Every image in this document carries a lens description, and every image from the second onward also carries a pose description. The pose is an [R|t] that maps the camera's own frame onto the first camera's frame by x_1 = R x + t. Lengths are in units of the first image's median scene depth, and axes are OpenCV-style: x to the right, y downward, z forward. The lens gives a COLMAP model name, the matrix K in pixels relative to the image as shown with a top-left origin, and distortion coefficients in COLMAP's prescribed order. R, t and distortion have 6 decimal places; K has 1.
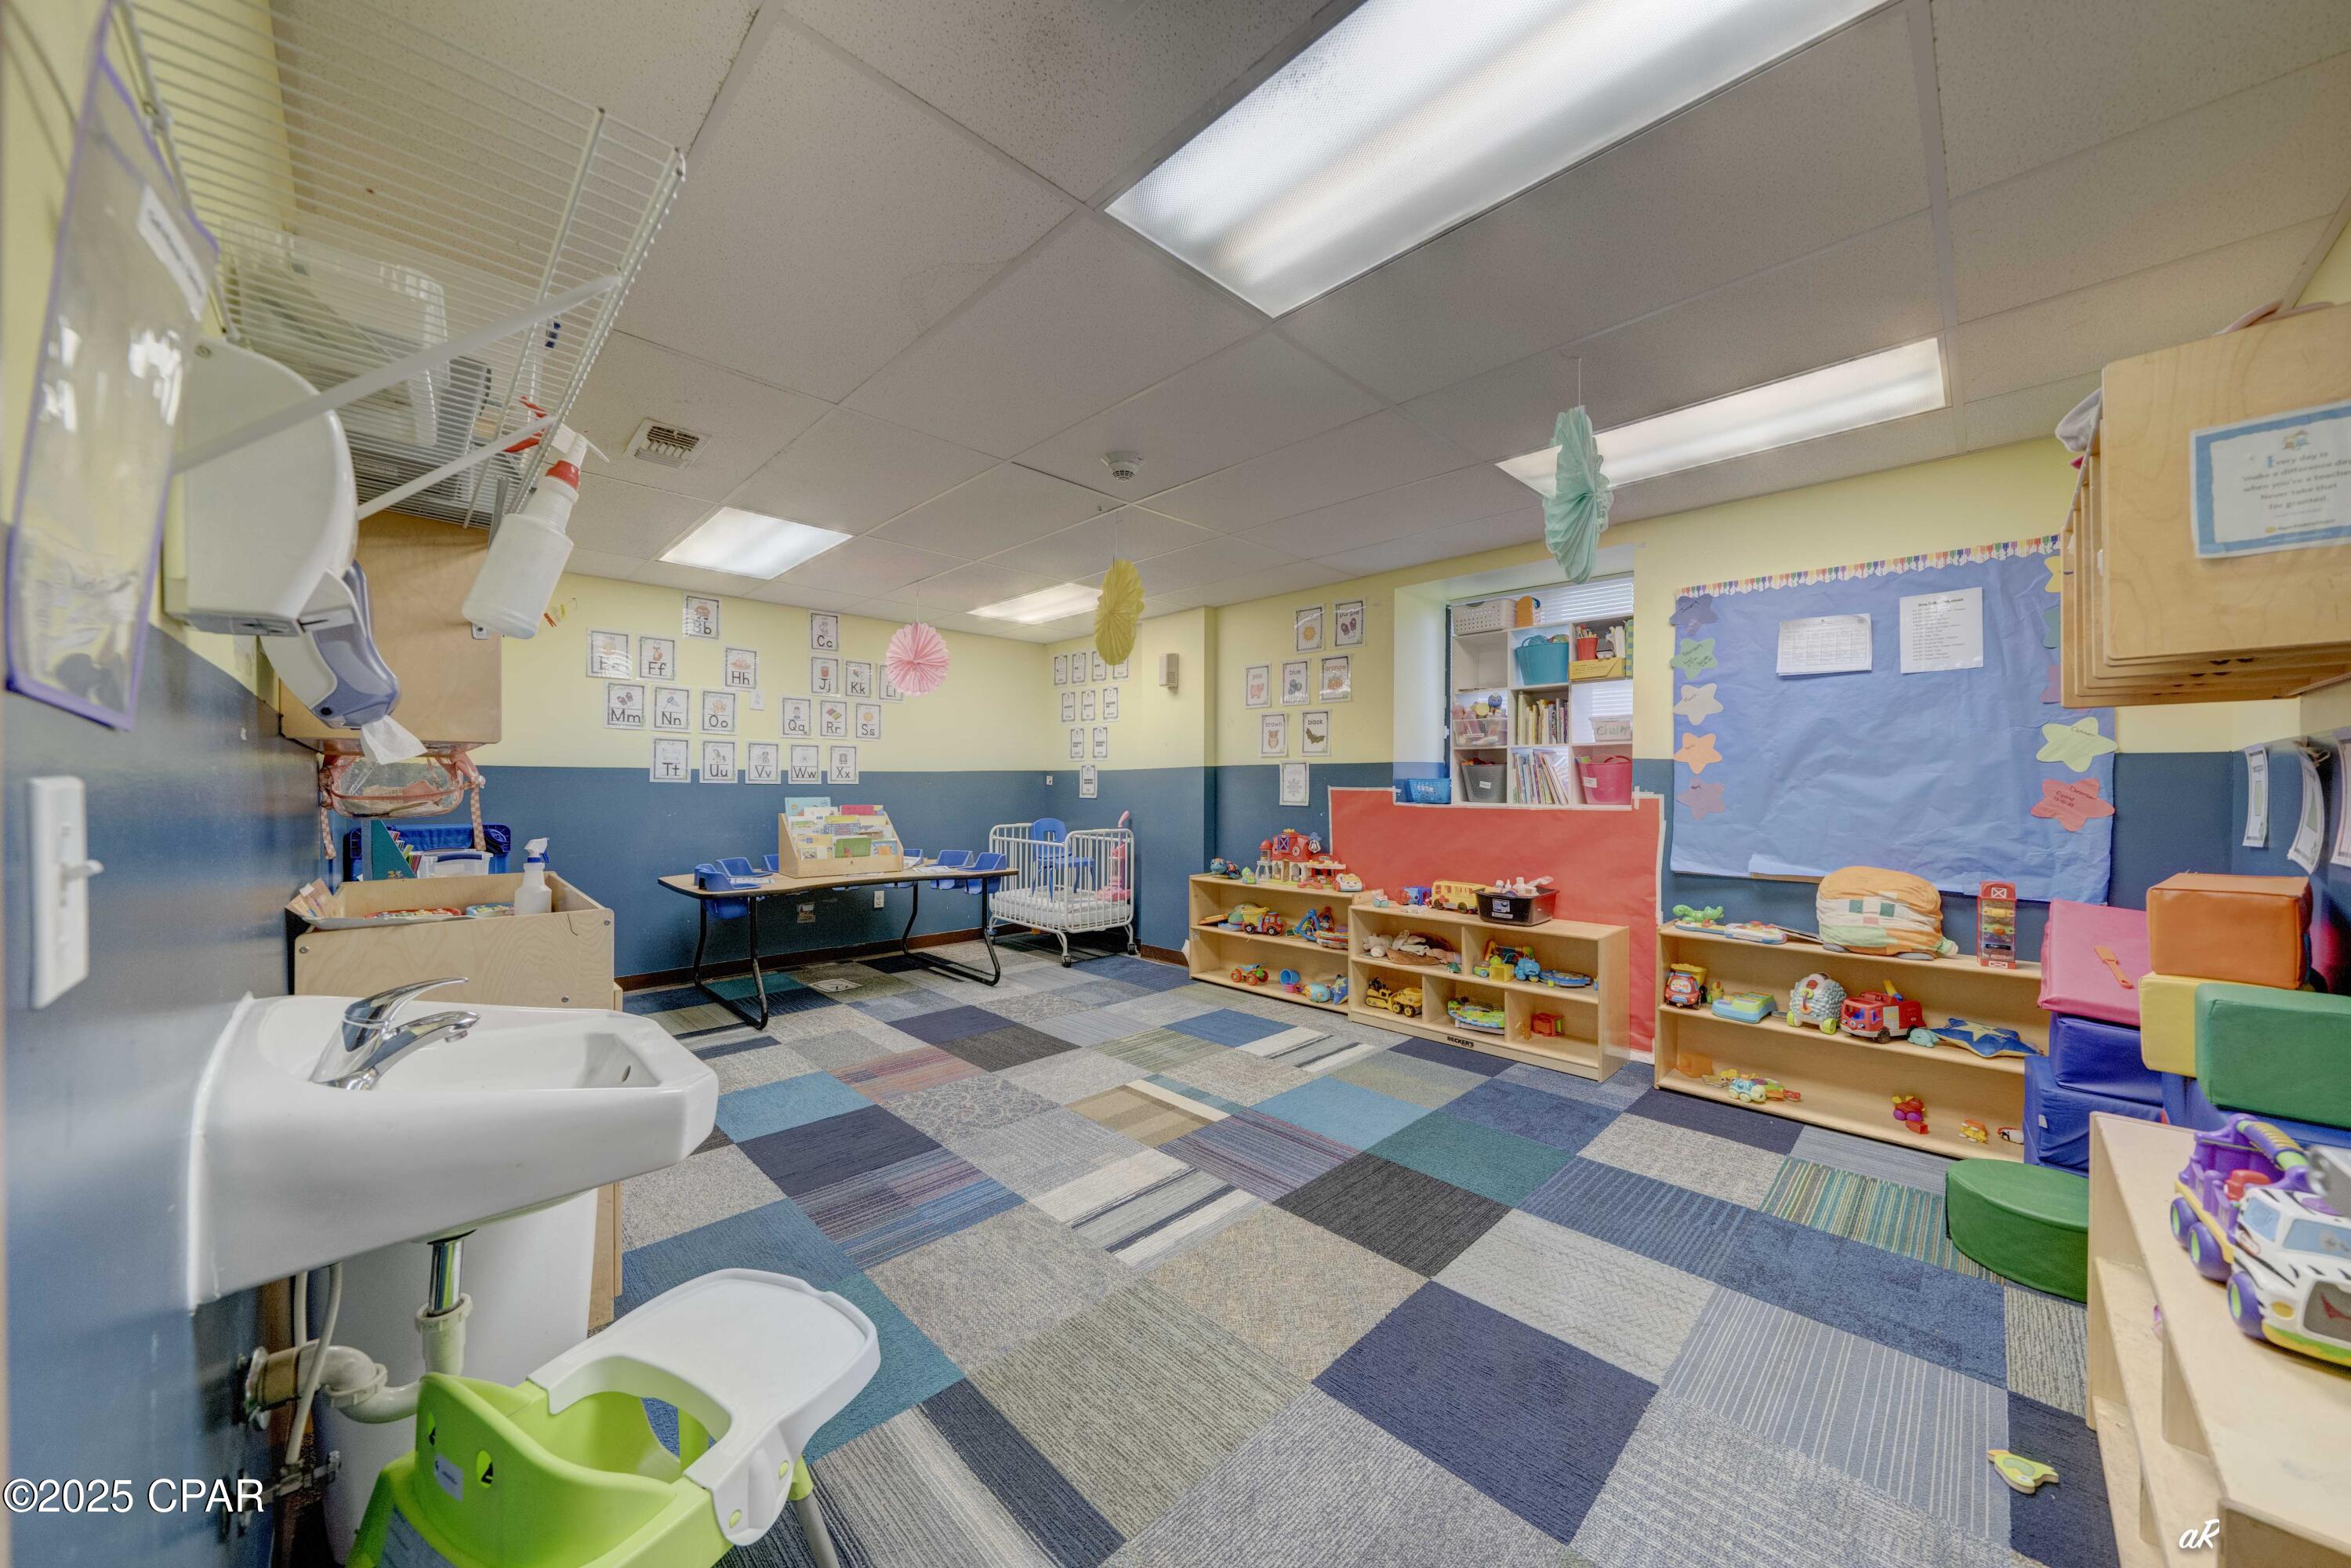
lens RADIAL K [[817.4, 0, 1174.4], [0, 817.4, 782.4], [0, 0, 1]] dist [-0.006807, -0.000210]
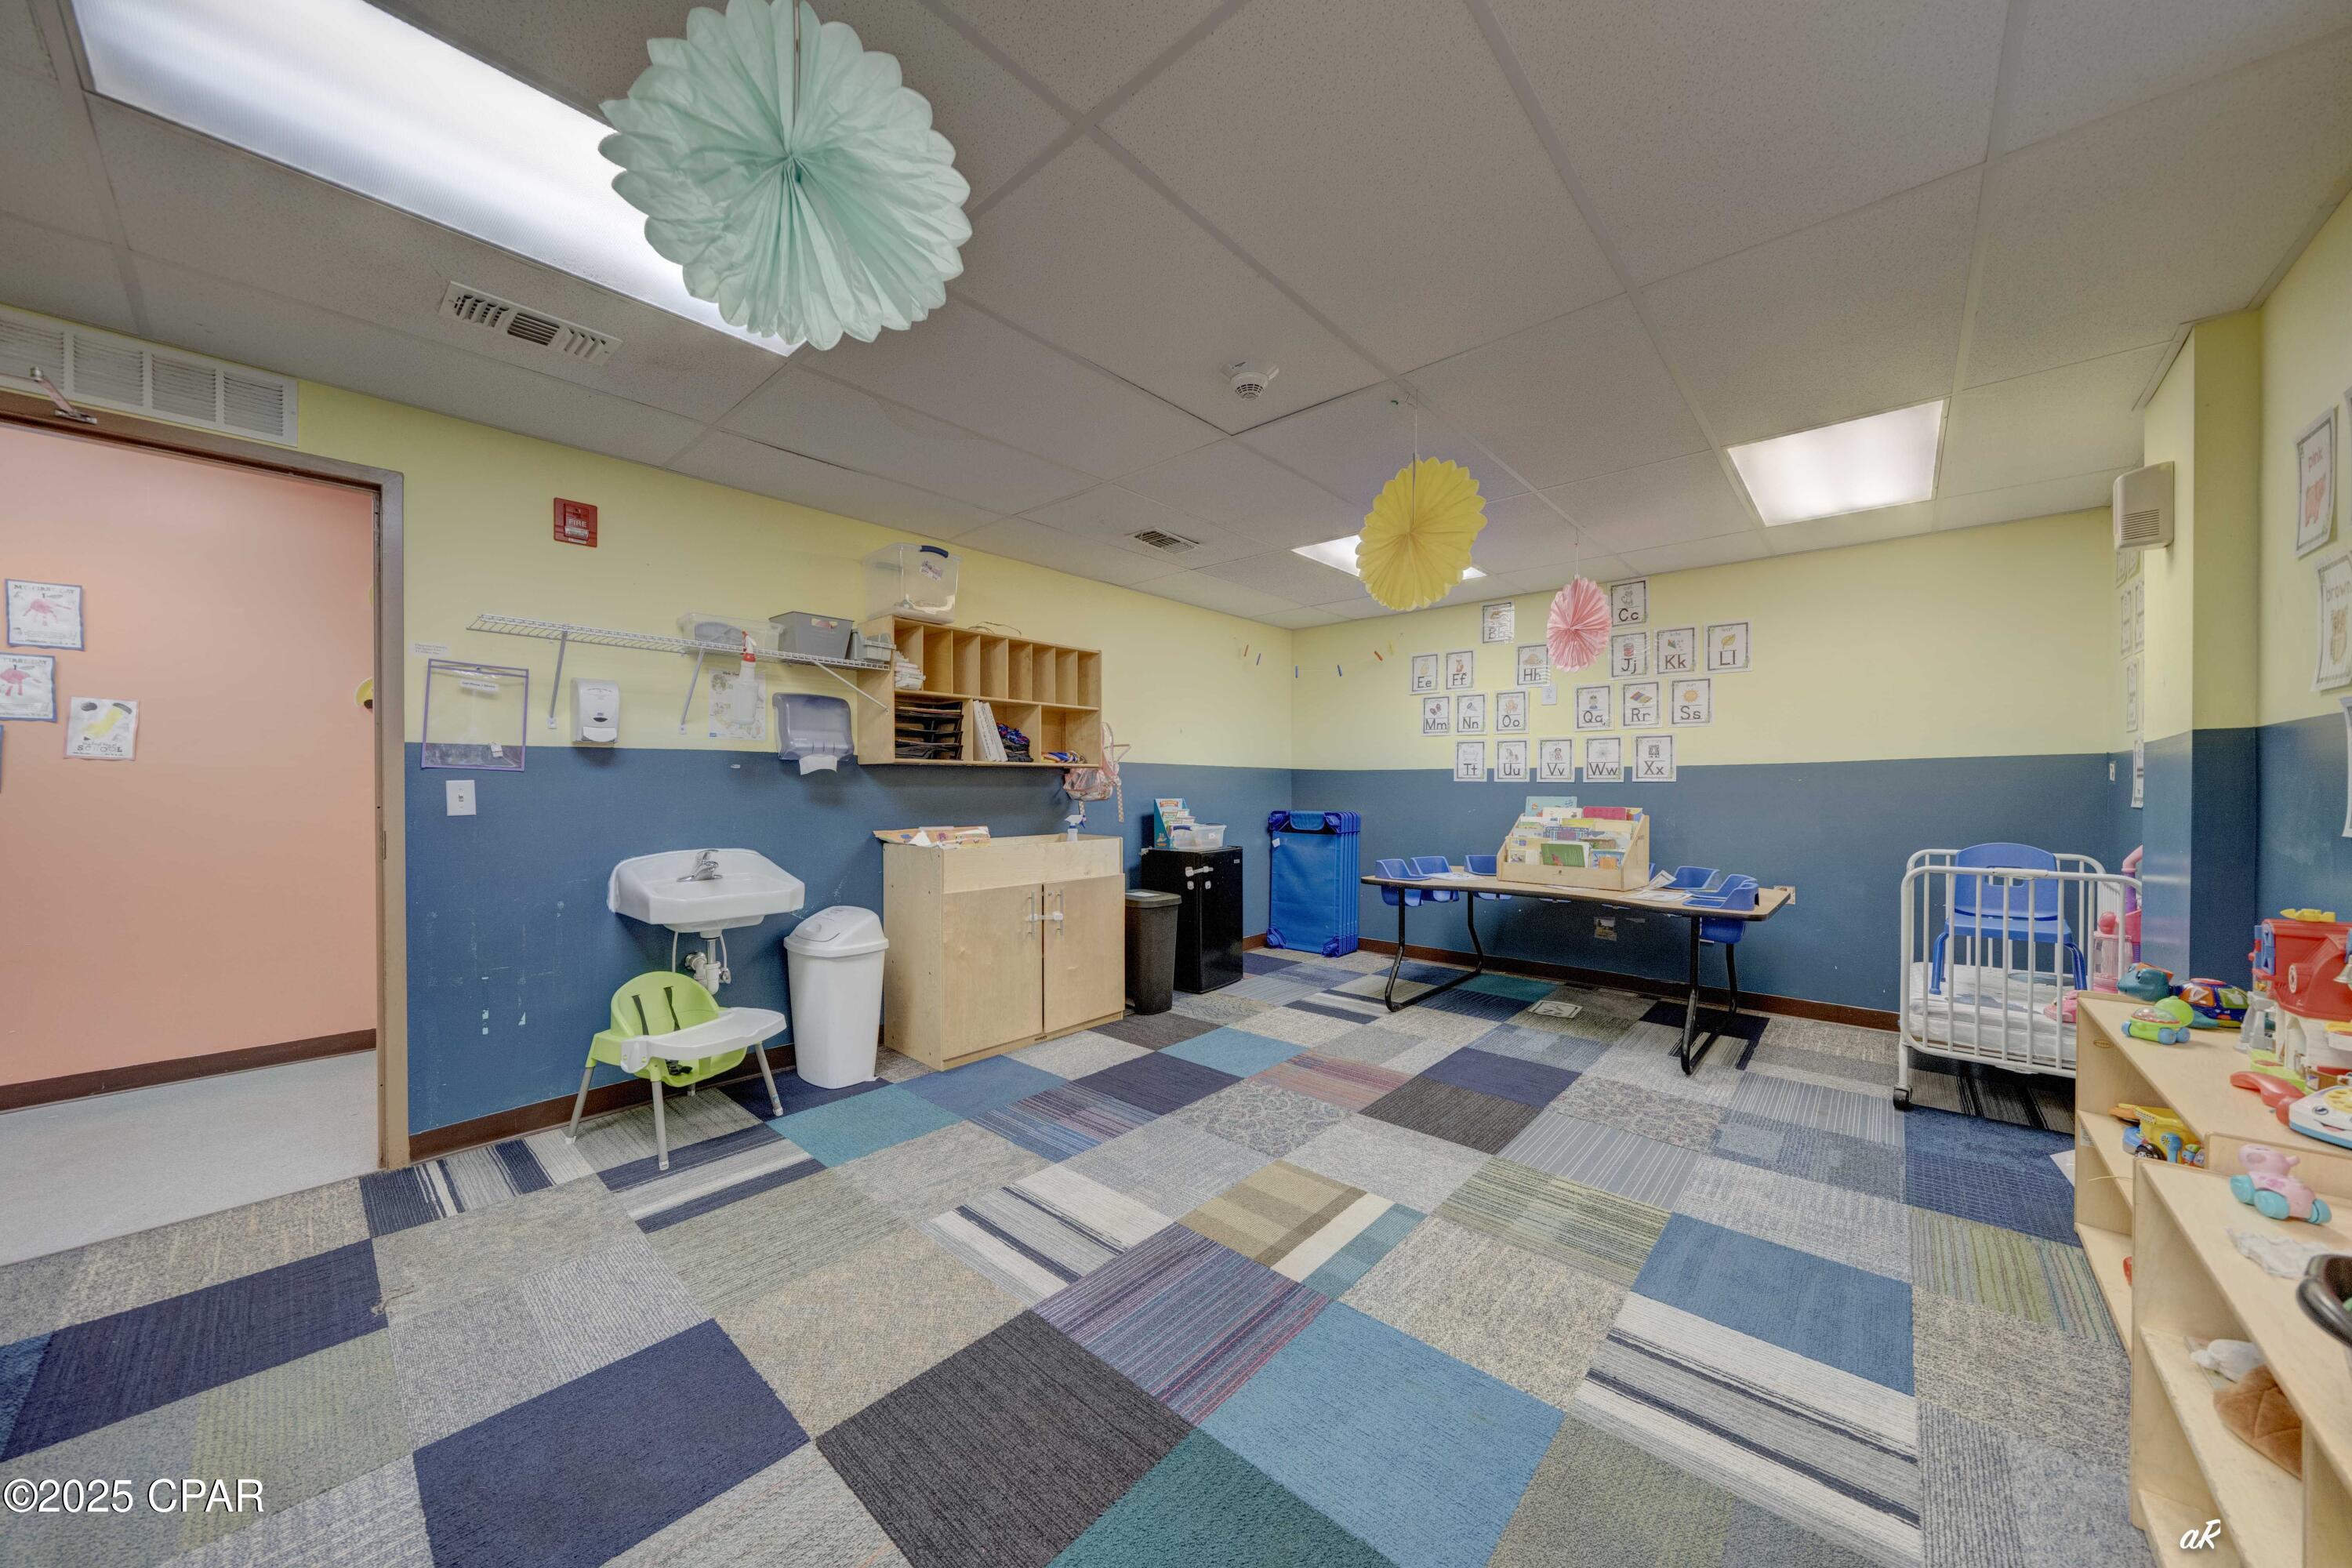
lens RADIAL K [[817.7, 0, 1173.5], [0, 817.7, 788.0], [0, 0, 1]] dist [-0.006807, -0.000210]
pose [[0.043542, 0.000335, -0.999052, 0.523401], [0.004977, 0.999987, 0.000552, 0.007158], [0.999039, -0.004996, 0.043539, 0.635319]]
